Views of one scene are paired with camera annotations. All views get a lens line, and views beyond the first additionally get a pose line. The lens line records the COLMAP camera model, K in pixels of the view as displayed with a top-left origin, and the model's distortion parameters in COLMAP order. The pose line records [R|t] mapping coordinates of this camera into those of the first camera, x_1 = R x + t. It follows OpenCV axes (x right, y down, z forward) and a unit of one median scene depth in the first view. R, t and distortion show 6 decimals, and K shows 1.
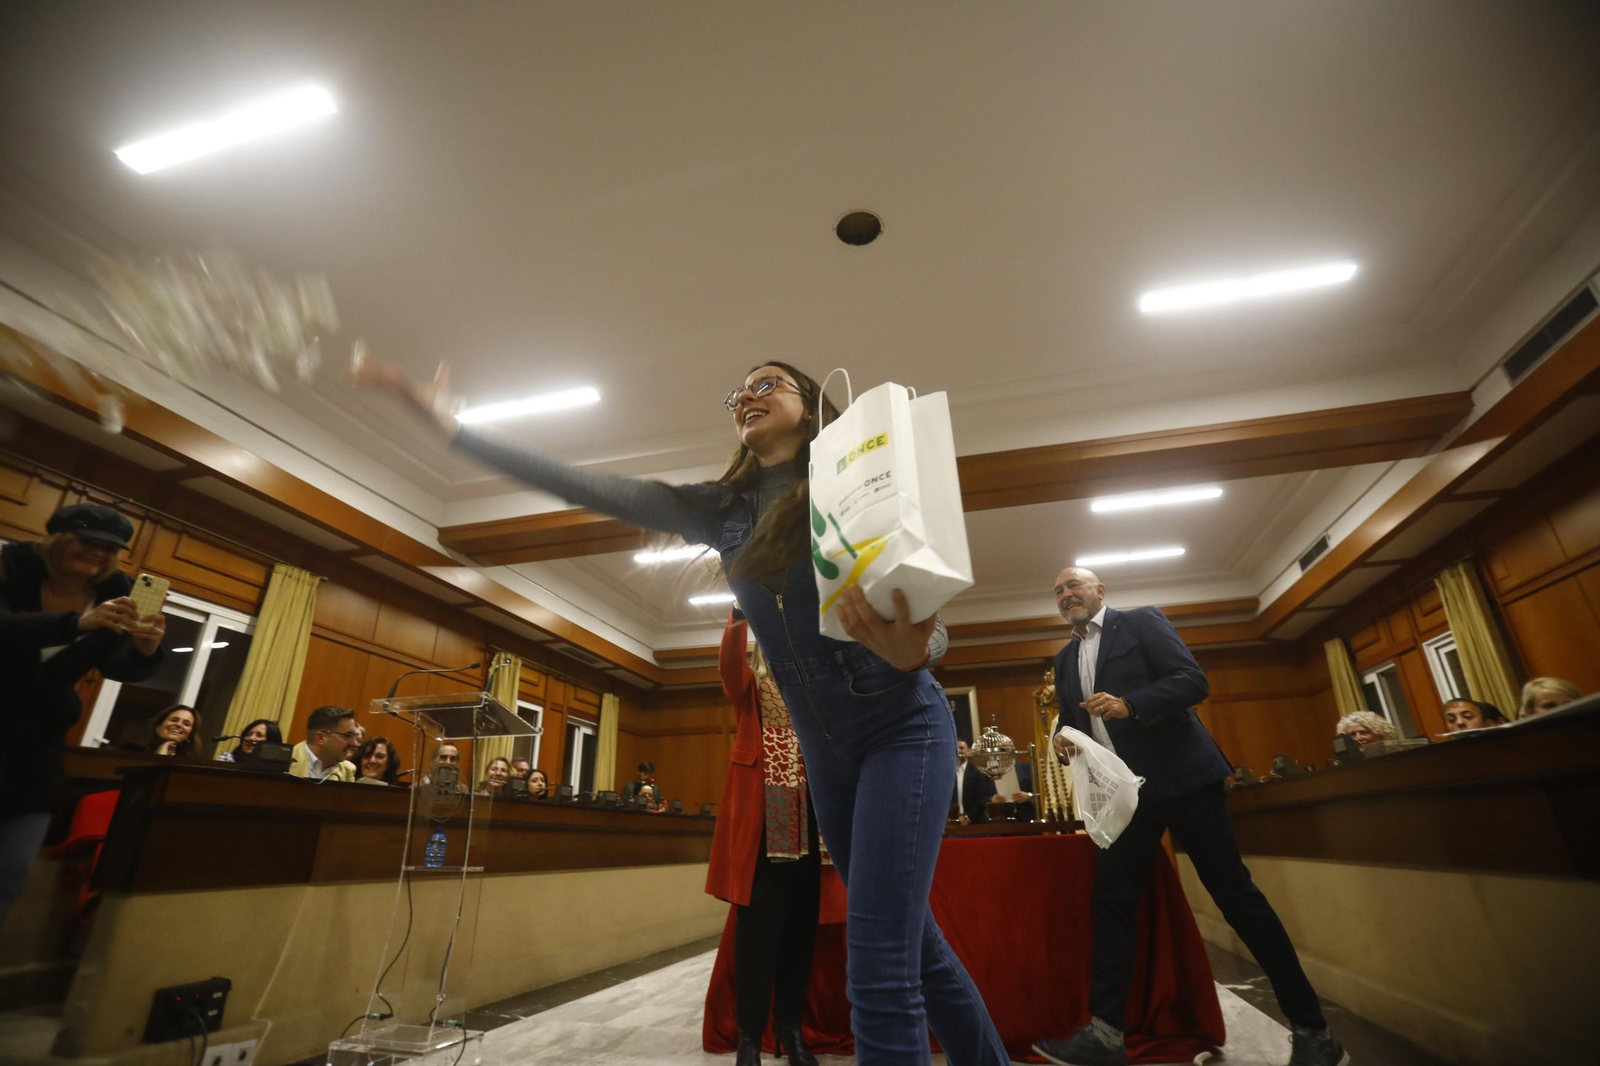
lens RADIAL K [[729.8, 0, 794.0], [0, 729.8, 533.1], [0, 0, 1]] dist [-0.079562, 0.031871]
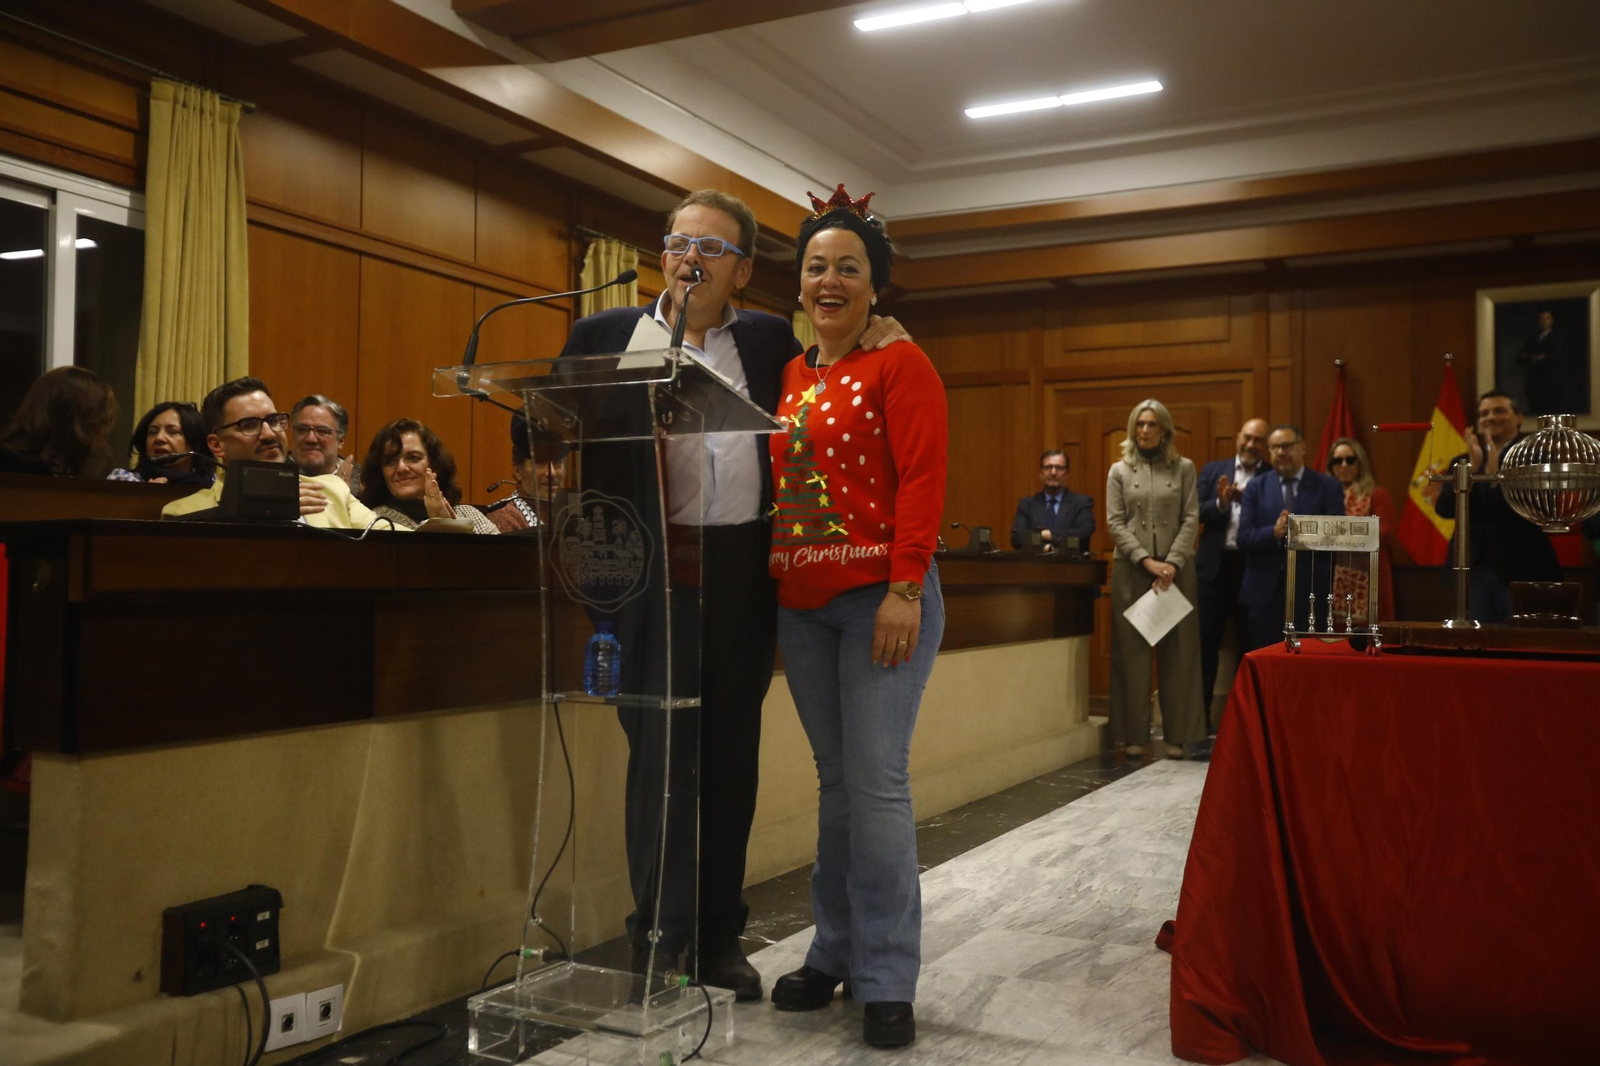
lens RADIAL K [[1427.7, 0, 800.0], [0, 1427.7, 533.0], [0, 0, 1]] dist [-0.030558, 0.108473]
pose [[0.976600, 0.015340, -0.214515, -0.079405], [0.065752, 0.928396, 0.365728, 0.003101], [0.204766, -0.371275, 0.905663, 0.079660]]
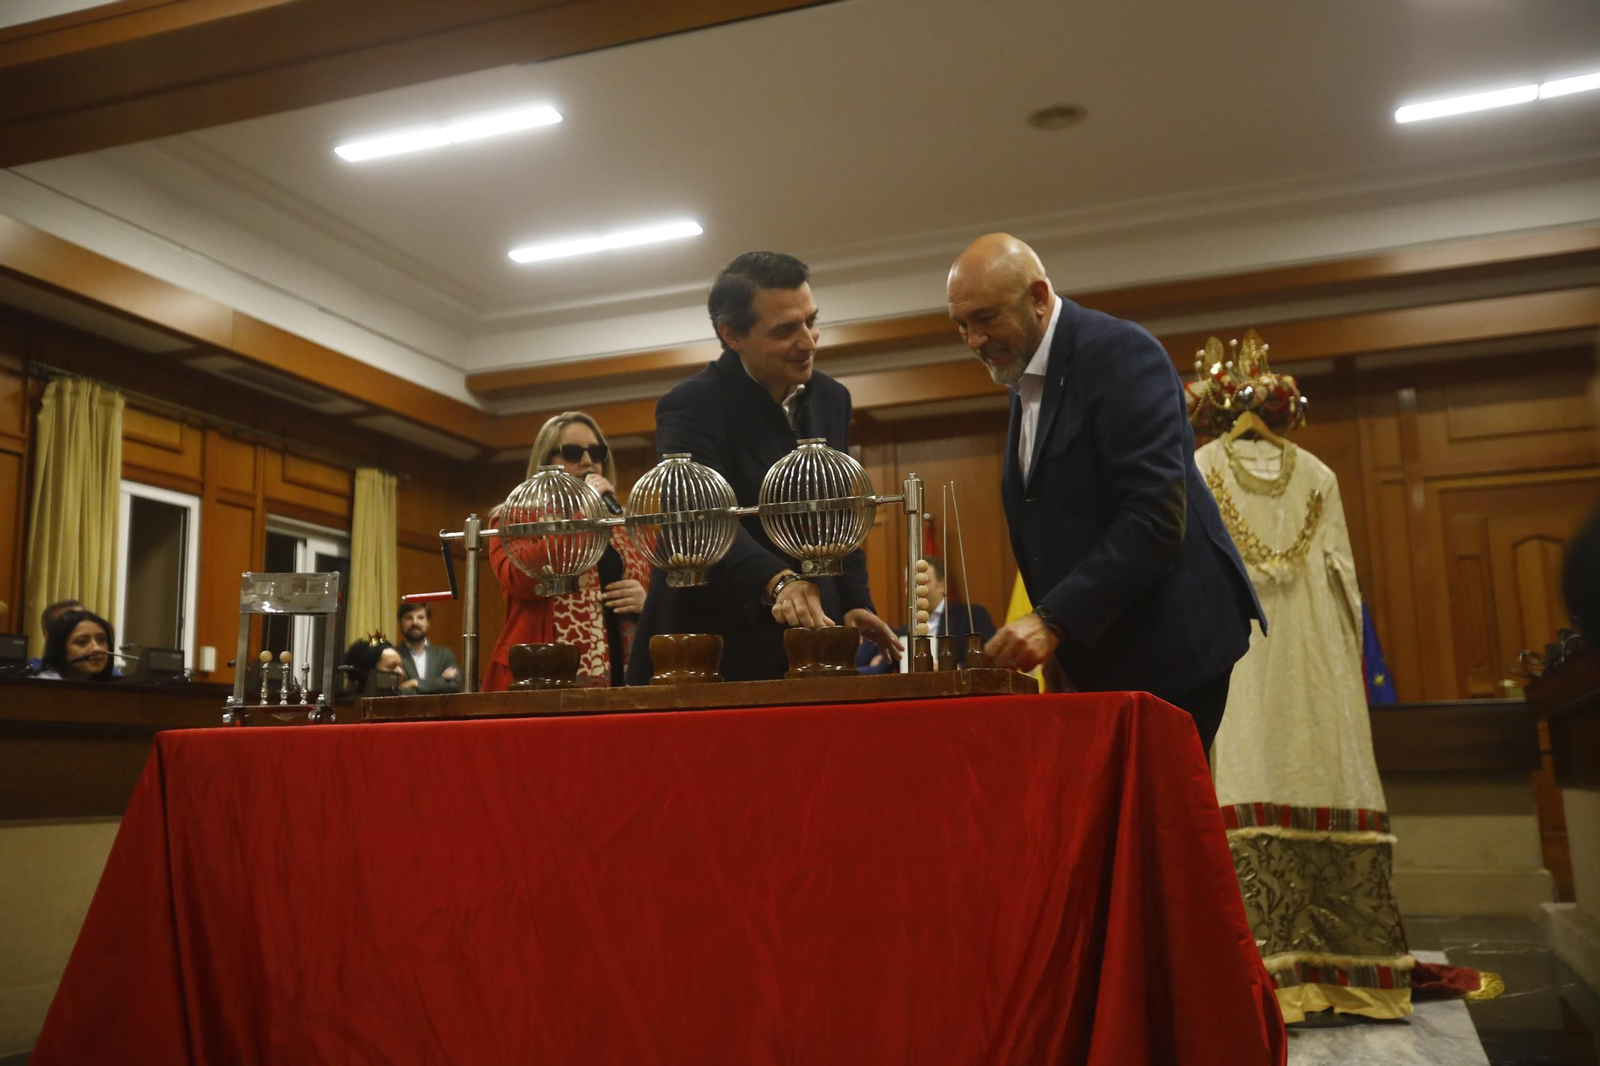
lens RADIAL K [[1511.9, 0, 799.0], [0, 1511.9, 527.3], [0, 0, 1]] dist [-0.022762, 0.125598]
pose [[0.995195, -0.023975, -0.094936, 0.201437], [0.045834, 0.970844, 0.235290, 0.078071], [0.086527, -0.238510, 0.967278, 0.140750]]
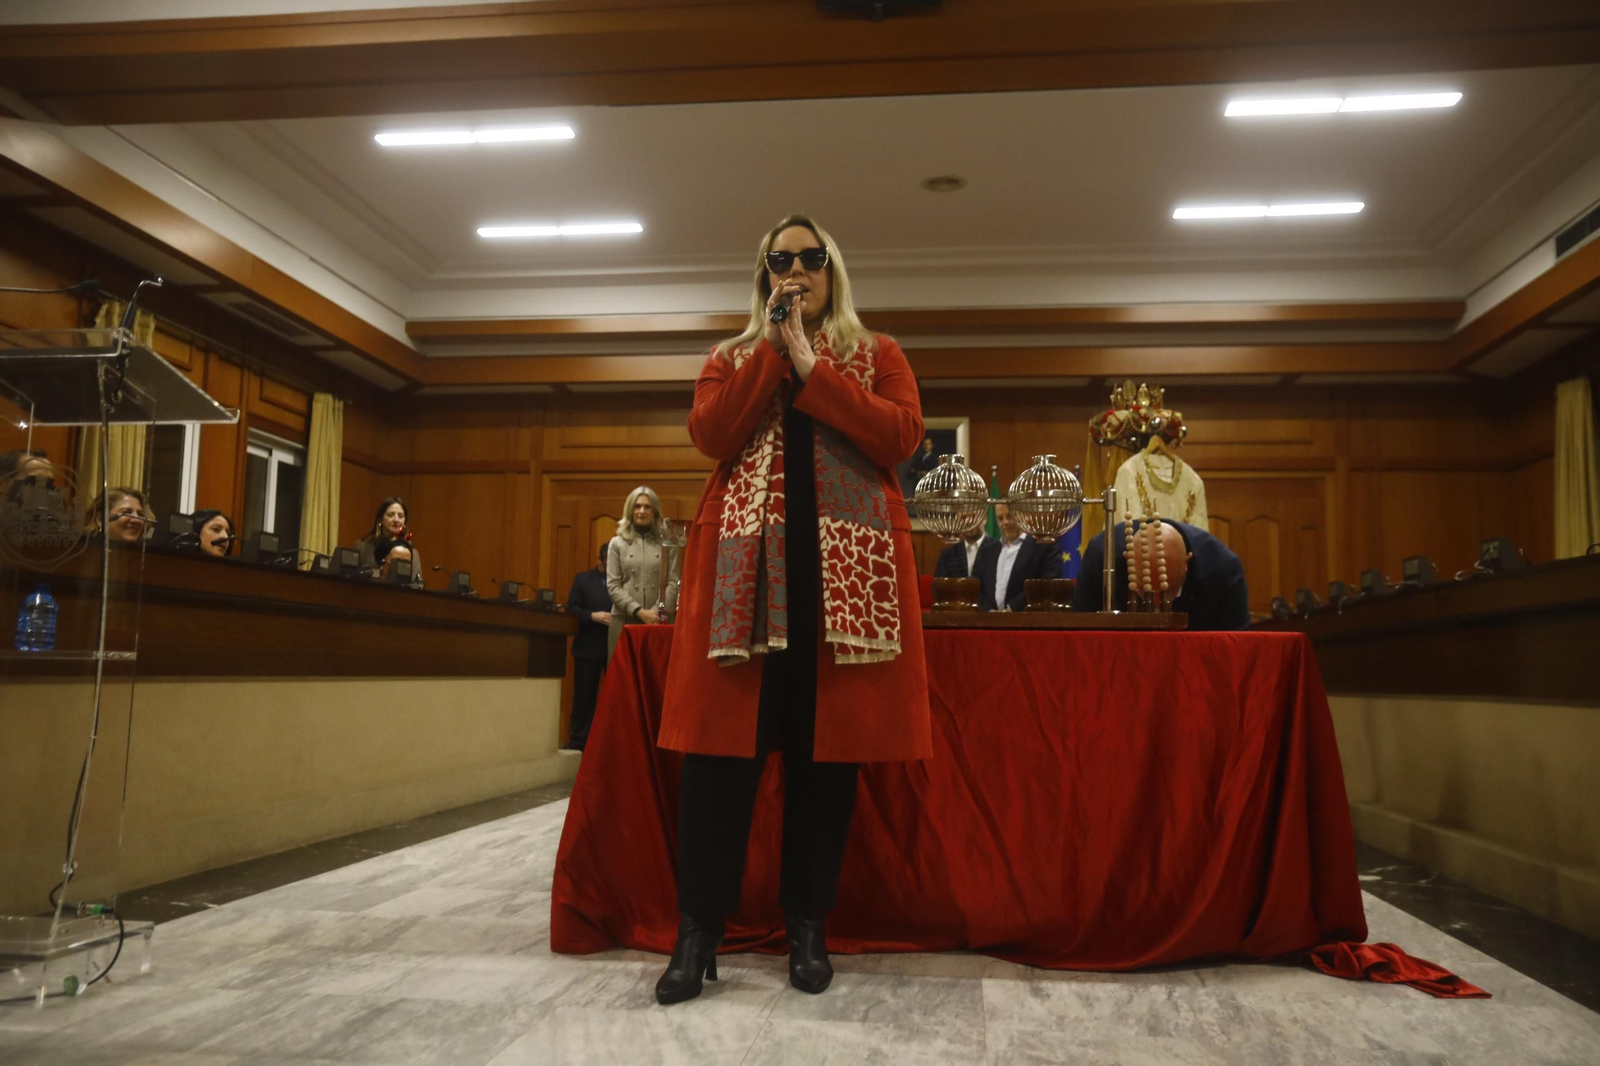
lens RADIAL K [[1262.1, 0, 797.7], [0, 1262.1, 531.9], [0, 0, 1]] dist [-0.041516, 0.089559]
pose [[0.990456, 0.044715, 0.130371, -0.031861], [-0.080881, 0.954479, 0.287103, 0.031391], [-0.111599, -0.294907, 0.948987, 0.026820]]
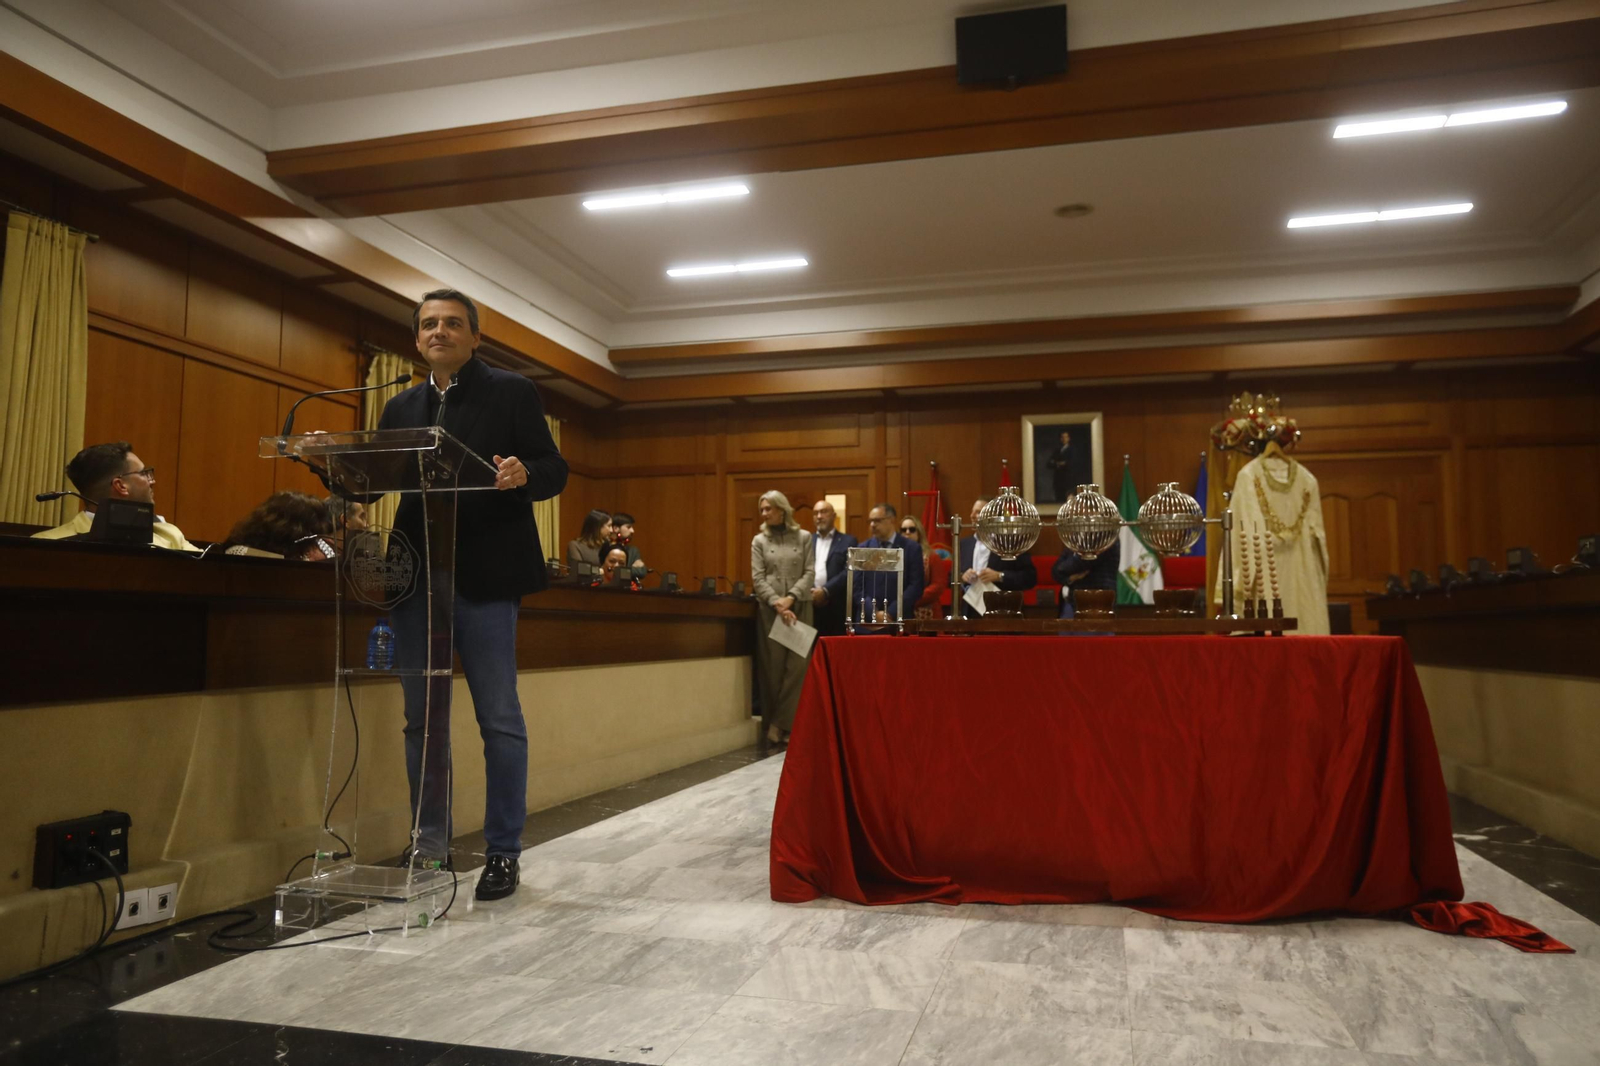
lens RADIAL K [[1134.7, 0, 796.9], [0, 1134.7, 531.4], [0, 0, 1]] dist [-0.048620, 0.068213]
pose [[0.999894, 0.014528, 0.000777, -0.046840], [-0.014027, 0.948498, 0.316471, -0.012281], [0.003861, -0.316449, 0.948602, -0.015000]]
